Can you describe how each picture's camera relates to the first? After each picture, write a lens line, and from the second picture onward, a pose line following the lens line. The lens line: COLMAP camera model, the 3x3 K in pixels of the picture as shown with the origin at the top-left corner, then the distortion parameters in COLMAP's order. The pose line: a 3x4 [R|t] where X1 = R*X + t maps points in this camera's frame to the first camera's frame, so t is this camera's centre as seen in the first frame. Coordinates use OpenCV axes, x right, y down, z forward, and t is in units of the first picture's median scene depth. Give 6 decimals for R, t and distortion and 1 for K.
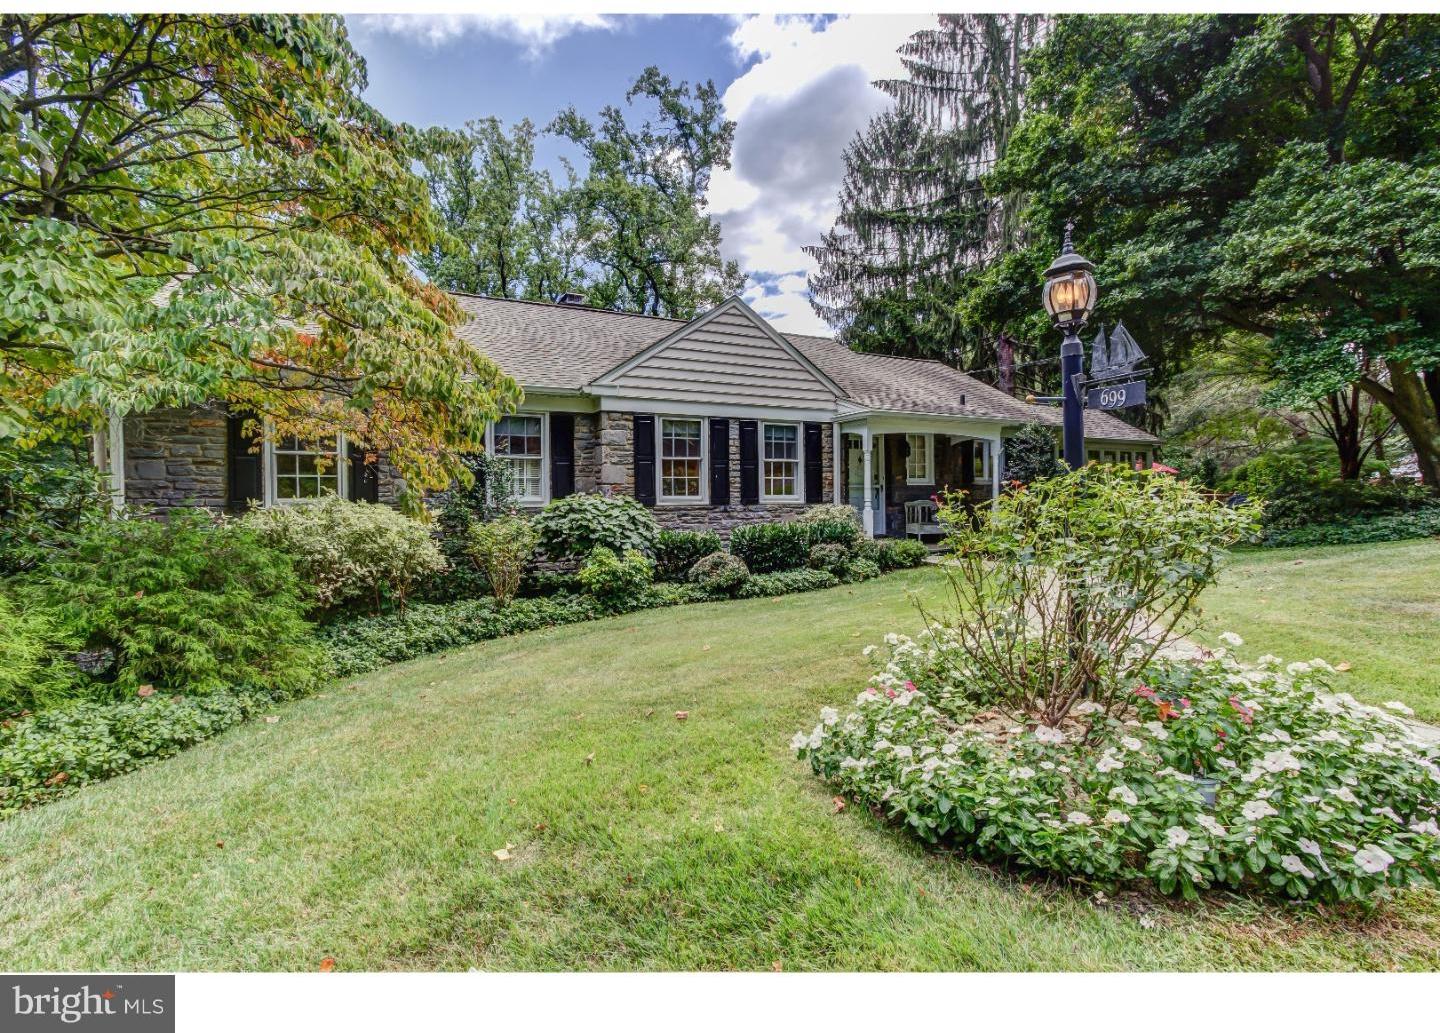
lens RADIAL K [[659.7, 0, 720.9], [0, 659.7, 514.4], [0, 0, 1]] dist [-0.001901, -0.000106]
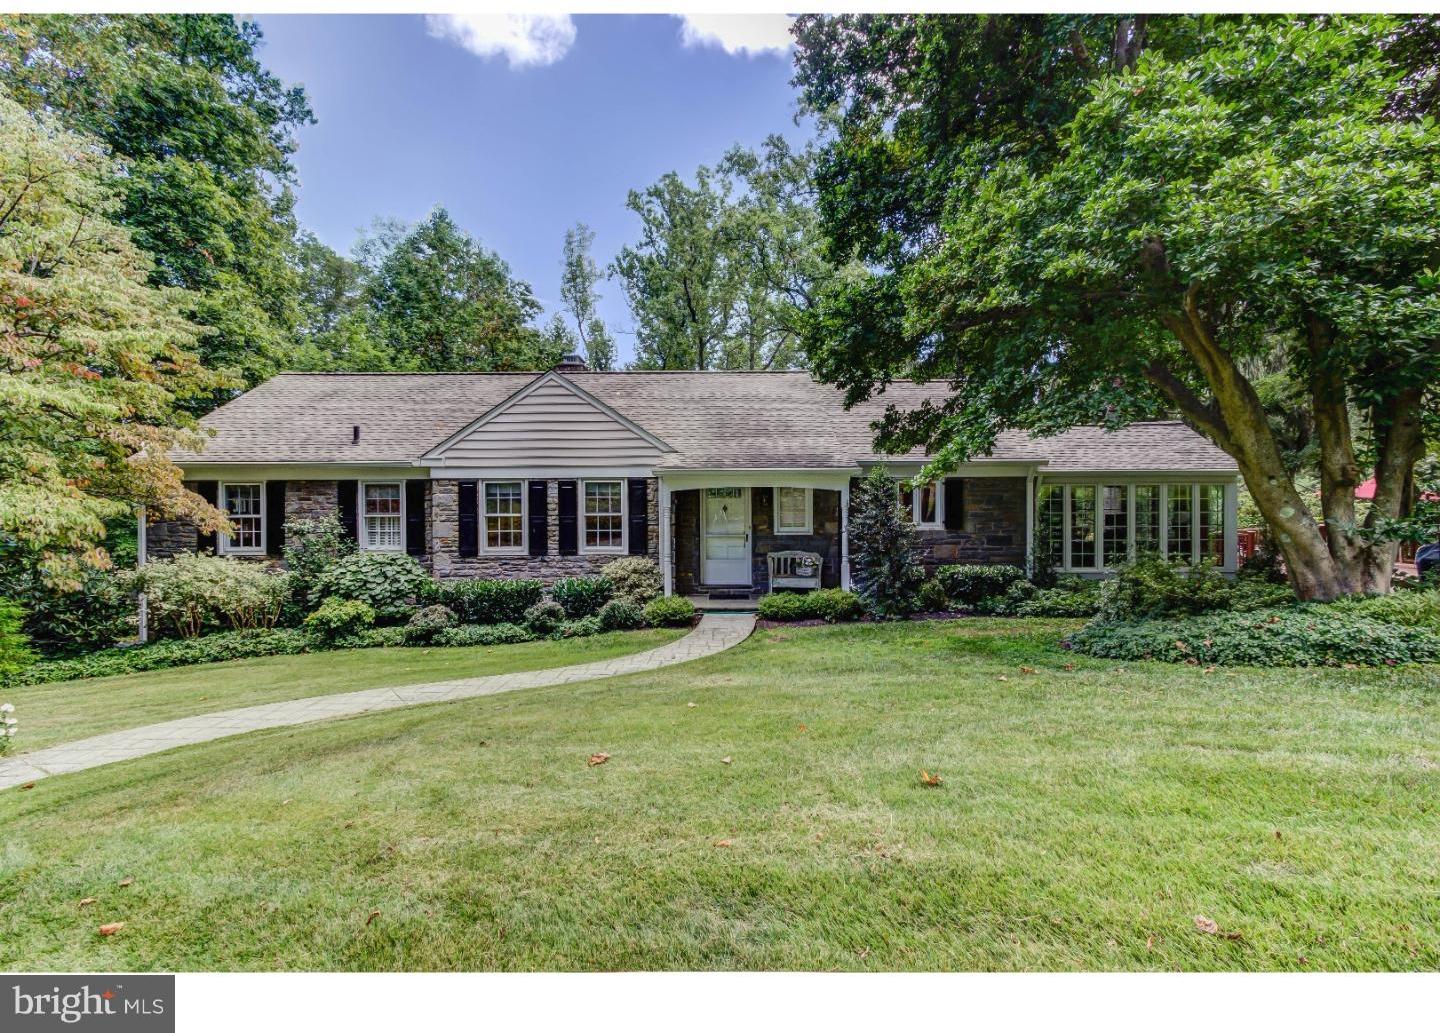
lens RADIAL K [[659.7, 0, 721.5], [0, 659.7, 513.9], [0, 0, 1]] dist [-0.001901, -0.000106]
pose [[0.891012, 0.015636, -0.453711, 0.790816], [-0.013891, 0.999878, 0.007179, -0.098051], [0.453768, -0.000094, 0.891120, 0.128436]]
